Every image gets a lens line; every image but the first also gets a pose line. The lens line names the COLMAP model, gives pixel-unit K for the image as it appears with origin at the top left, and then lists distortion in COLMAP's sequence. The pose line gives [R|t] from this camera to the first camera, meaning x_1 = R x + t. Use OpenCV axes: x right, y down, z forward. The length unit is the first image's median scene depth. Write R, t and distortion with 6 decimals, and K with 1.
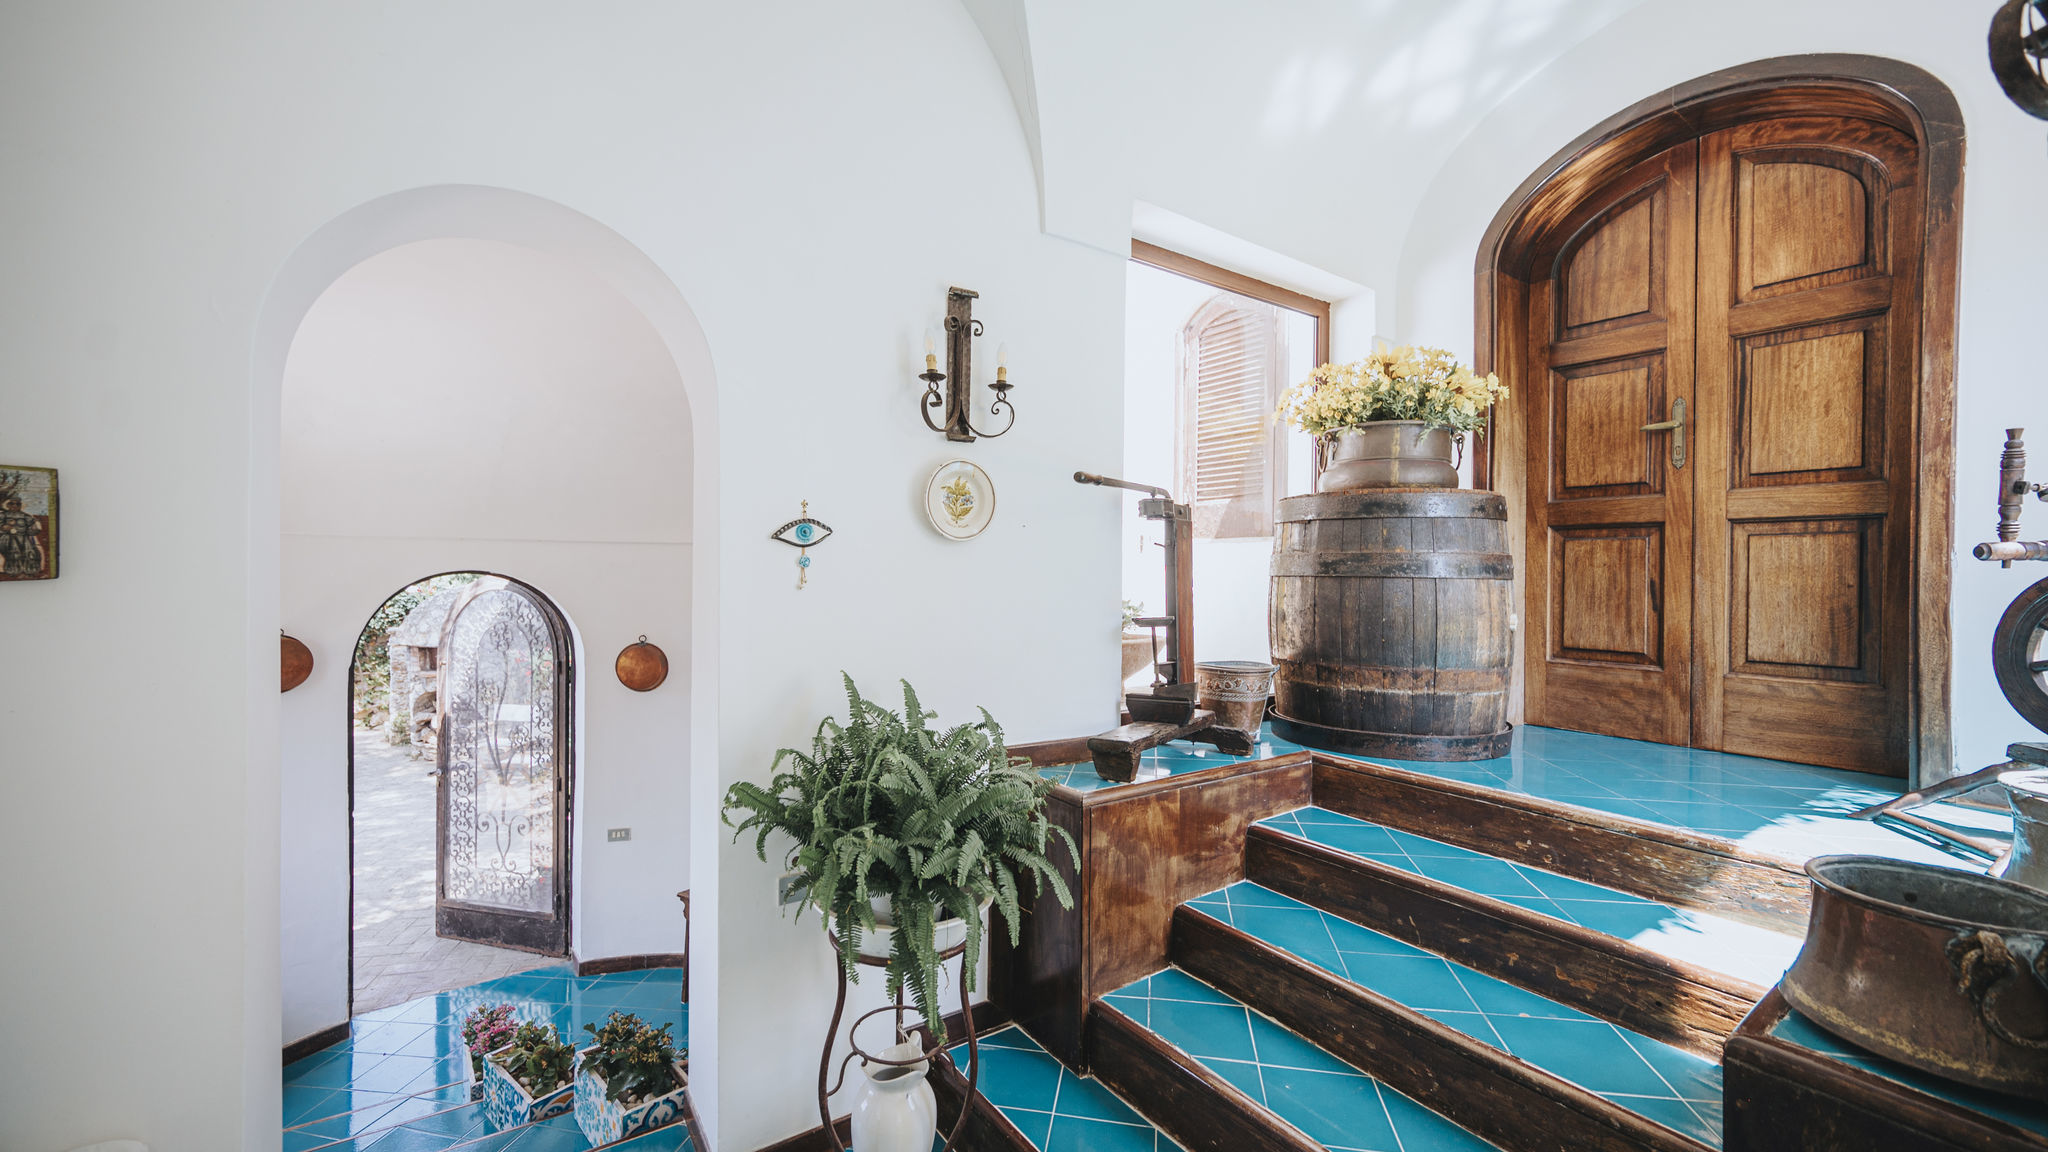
lens RADIAL K [[805.7, 0, 1014.2], [0, 805.7, 574.8], [0, 0, 1]] dist [0.003942, 0.000139]
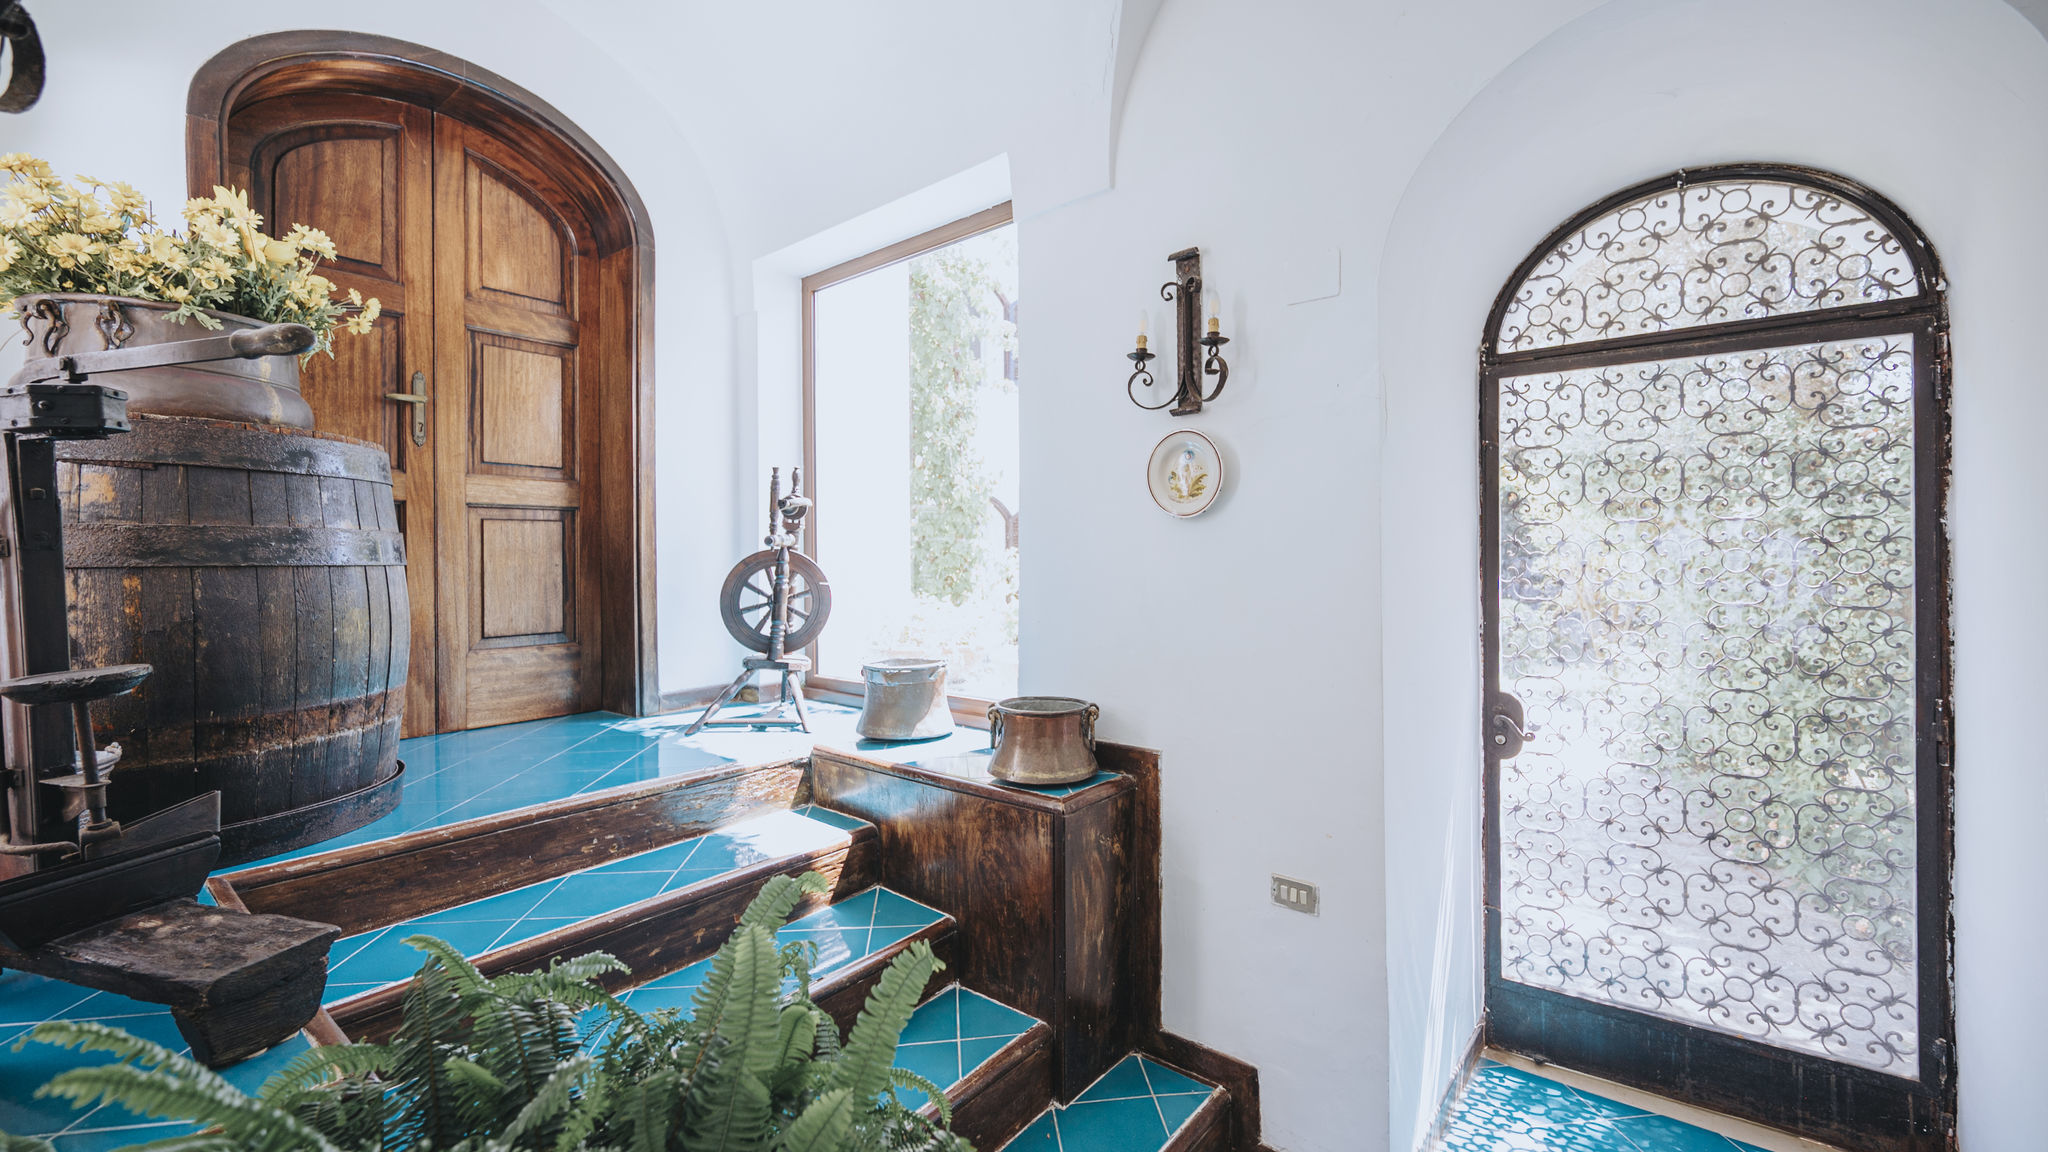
lens RADIAL K [[805.7, 0, 1080.5], [0, 805.7, 551.4], [0, 0, 1]] dist [0.003942, 0.000139]
pose [[-0.292849, -0.003859, 0.956151, -0.340712], [0.003450, 0.999981, 0.005092, -0.009760], [-0.956152, 0.004790, -0.292830, 0.570157]]
